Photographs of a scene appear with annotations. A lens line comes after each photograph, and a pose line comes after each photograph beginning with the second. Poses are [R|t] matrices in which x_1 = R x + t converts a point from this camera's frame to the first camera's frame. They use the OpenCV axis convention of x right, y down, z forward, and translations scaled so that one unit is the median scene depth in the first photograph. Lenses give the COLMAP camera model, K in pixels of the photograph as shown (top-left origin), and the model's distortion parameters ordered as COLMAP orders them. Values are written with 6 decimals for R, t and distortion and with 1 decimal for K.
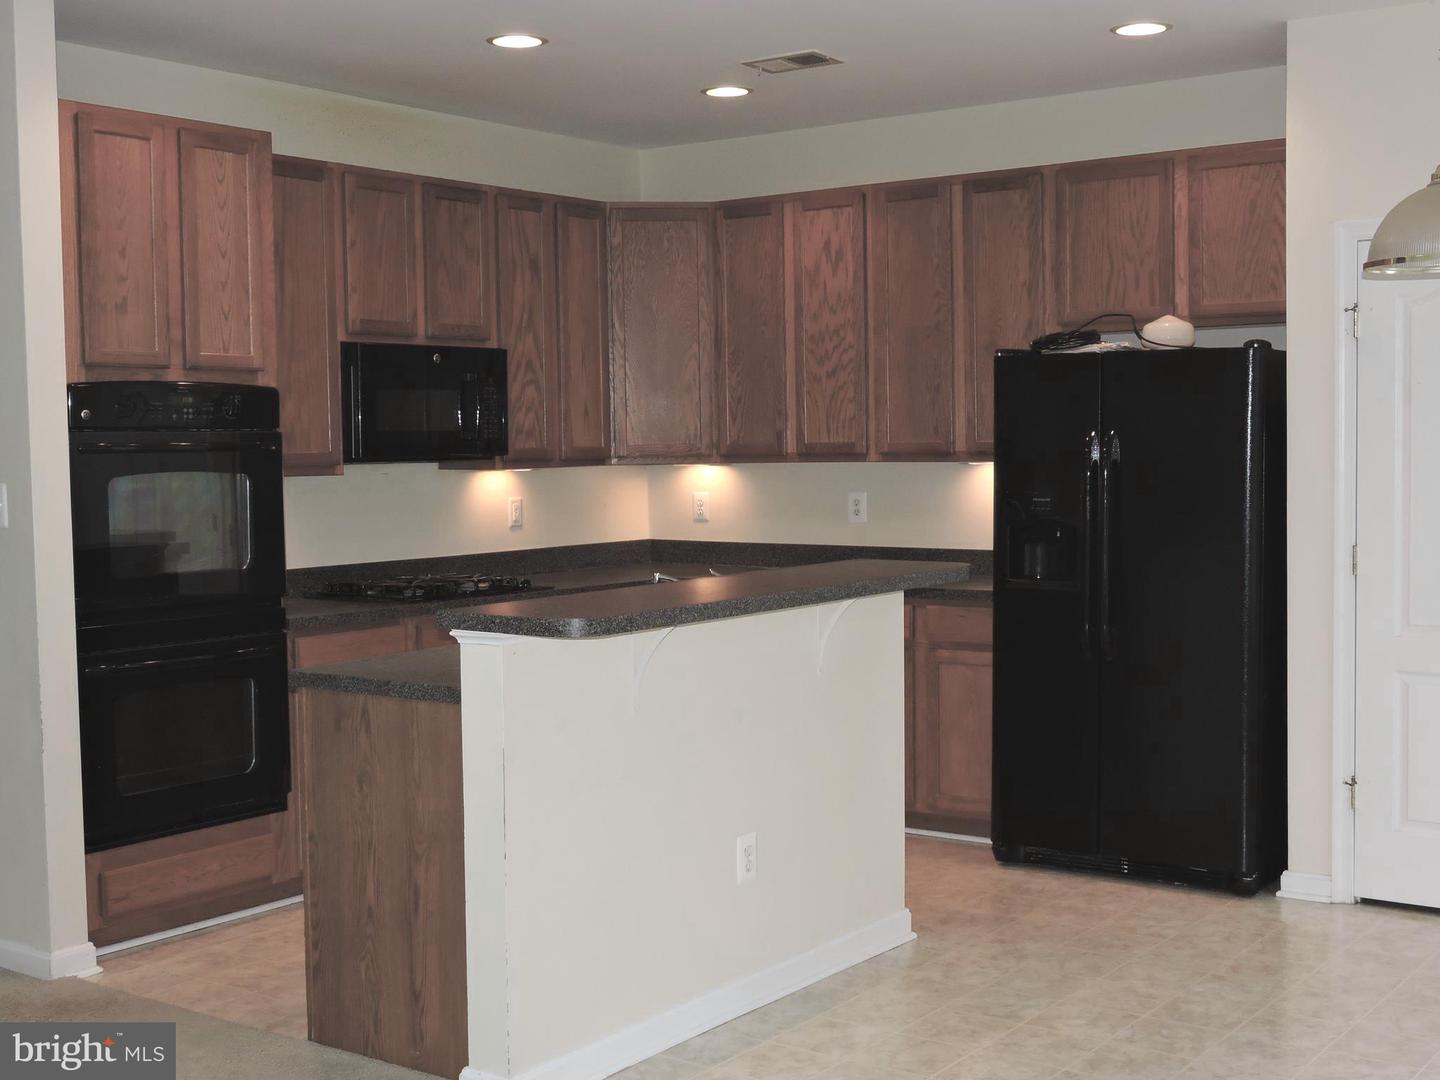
lens RADIAL K [[1844.0, 0, 720.0], [0, 1844.0, 540.0], [0, 0, 1]] dist [-0.018064, 0.021887]
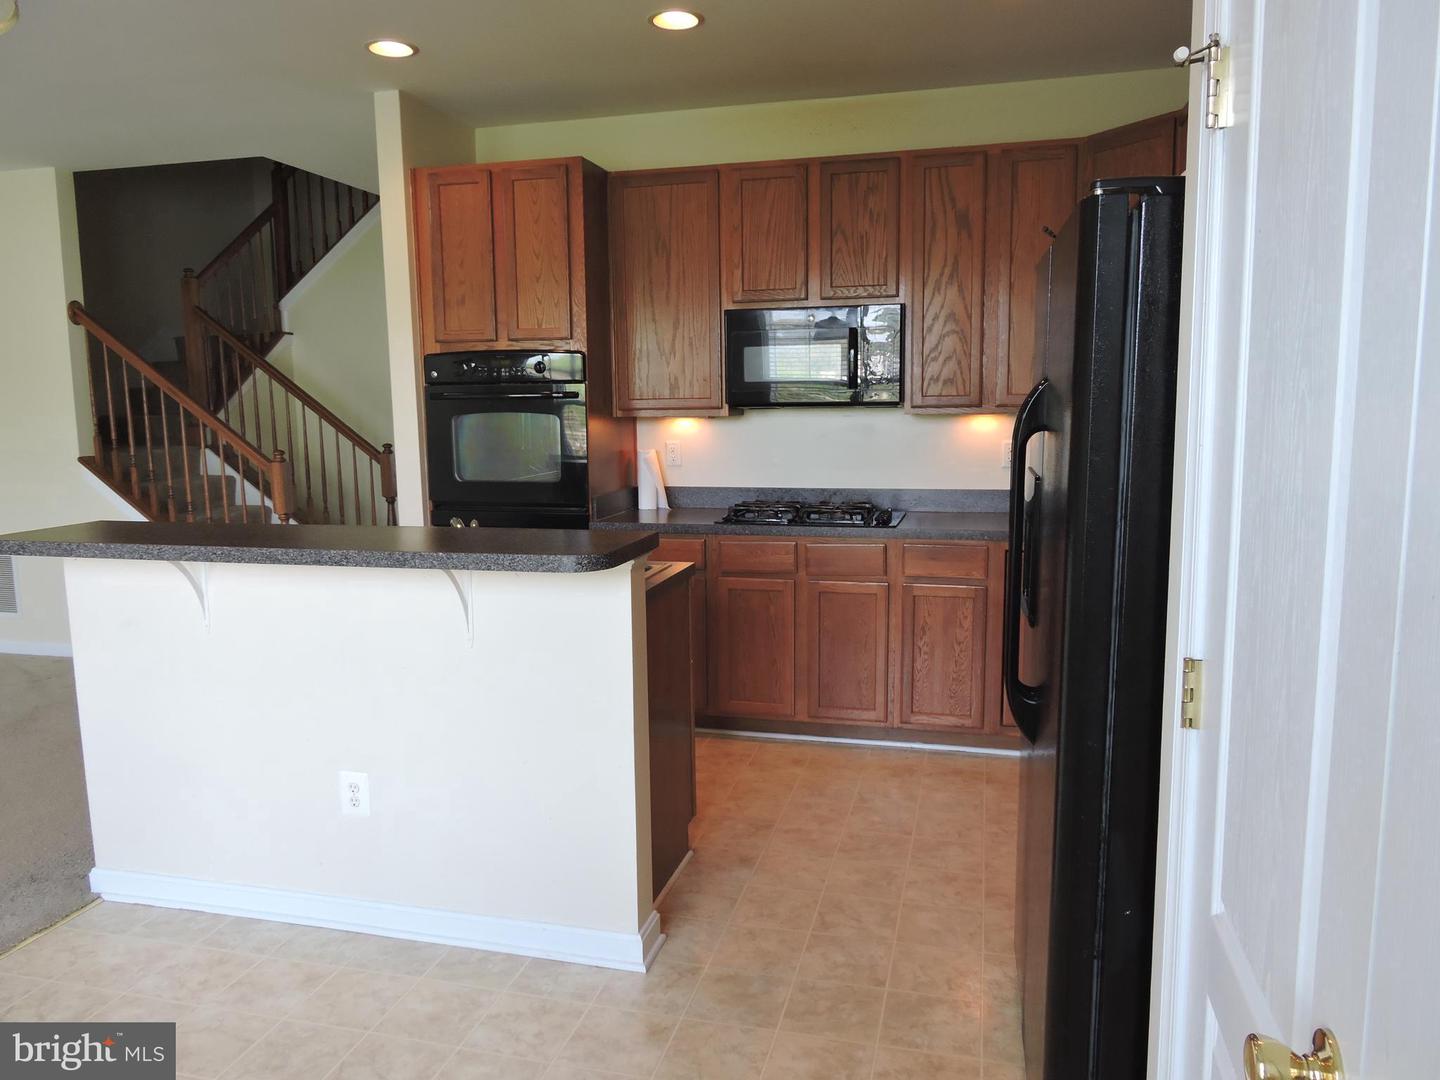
lens RADIAL K [[1027.9, 0, 720.0], [0, 1027.9, 540.0], [0, 0, 1]] dist [-0.008106, -0.003695]
pose [[0.369953, 0.136304, -0.918997, 0.466706], [-0.043688, 0.990637, 0.129343, -0.043234], [0.928023, -0.007702, 0.372444, 0.744685]]
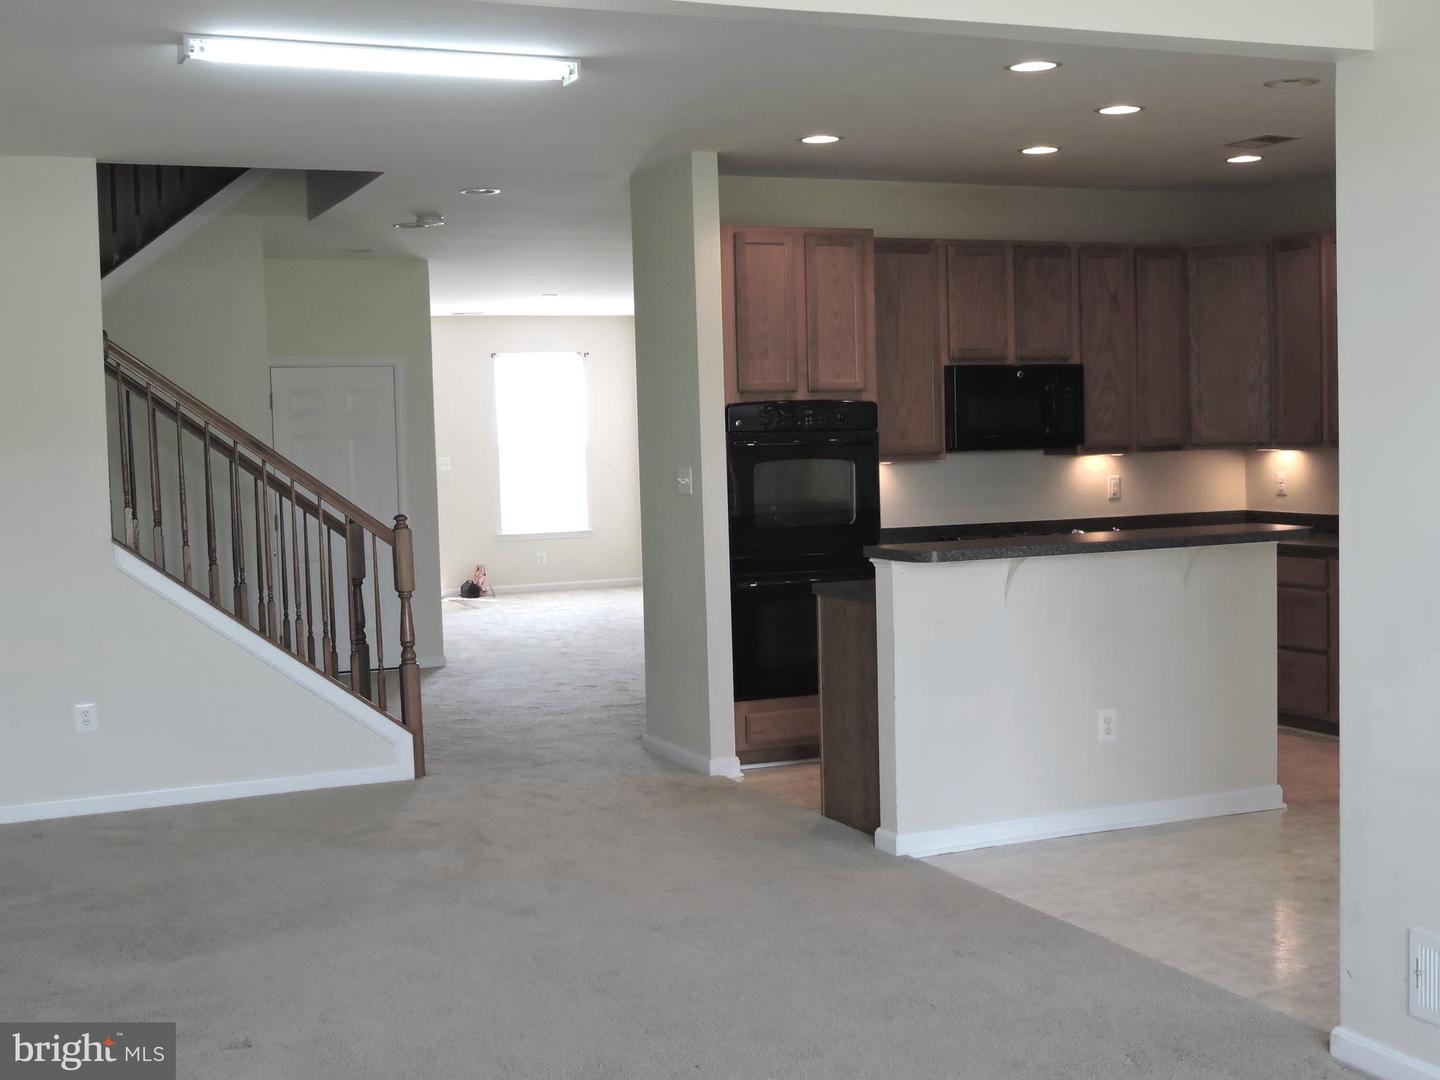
lens RADIAL K [[1844.0, 0, 720.0], [0, 1844.0, 540.0], [0, 0, 1]] dist [-0.018064, 0.021887]
pose [[0.865171, 0.019173, -0.501110, 0.360209], [-0.012753, 0.999787, 0.016235, 0.005104], [0.501314, -0.007656, 0.865232, -0.311253]]
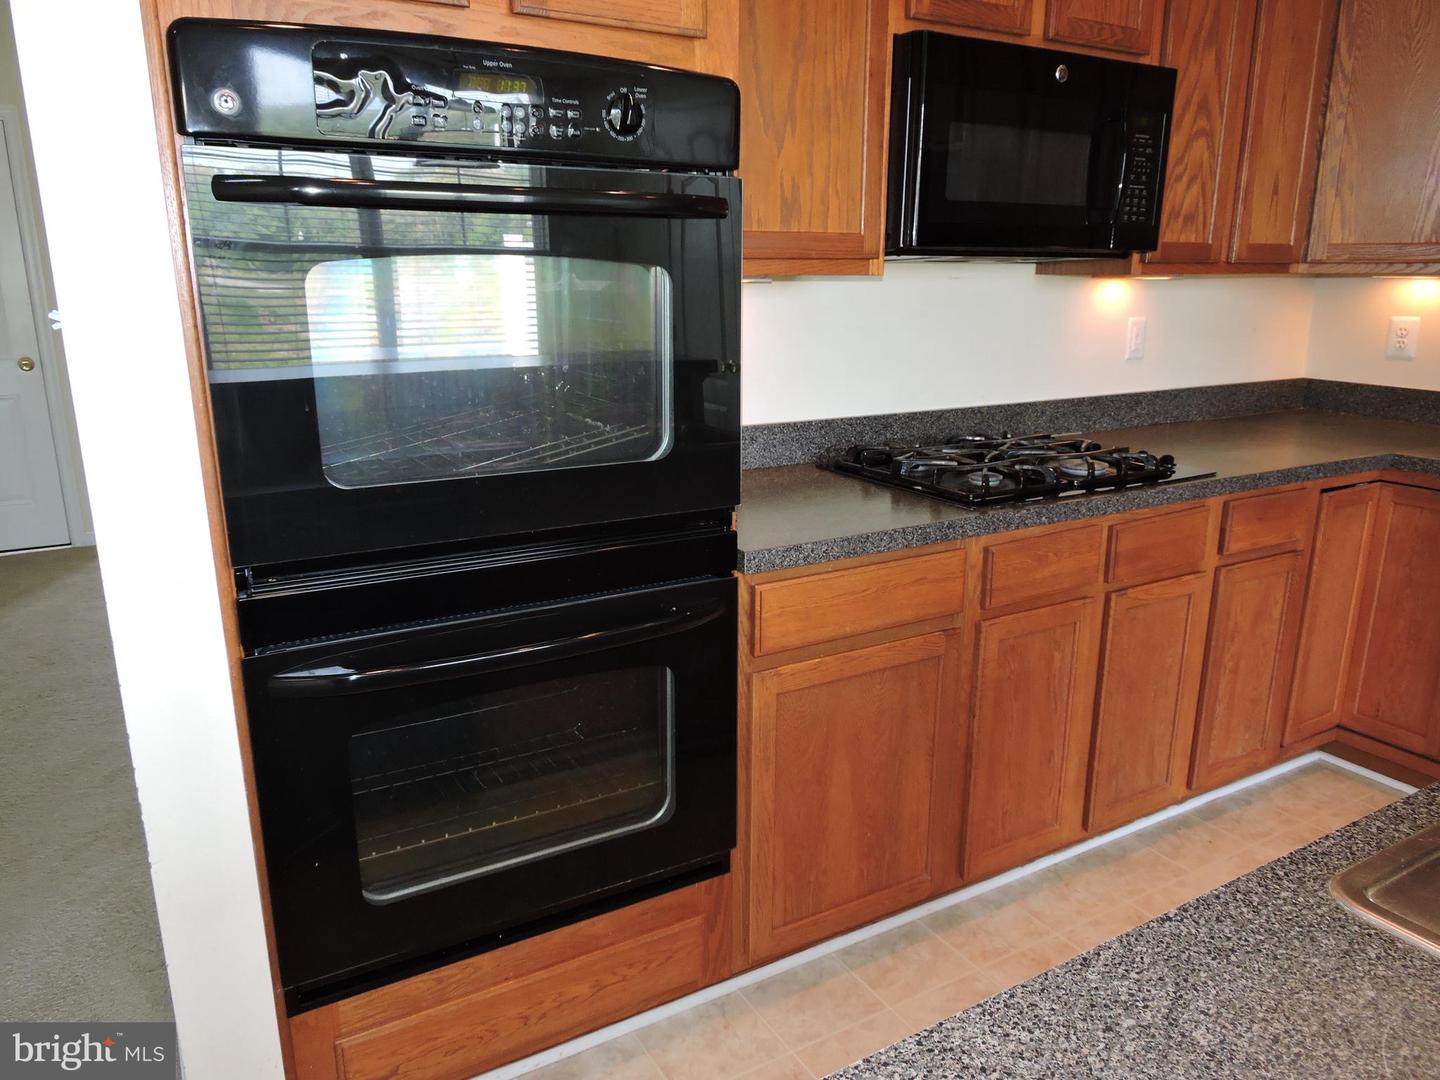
lens RADIAL K [[1027.9, 0, 720.0], [0, 1027.9, 540.0], [0, 0, 1]] dist [-0.008106, -0.003695]
pose [[0.917272, 0.115869, -0.381033, -0.118749], [-0.035850, 0.976881, 0.210758, -0.020449], [0.396644, -0.179663, 0.900219, 0.678516]]
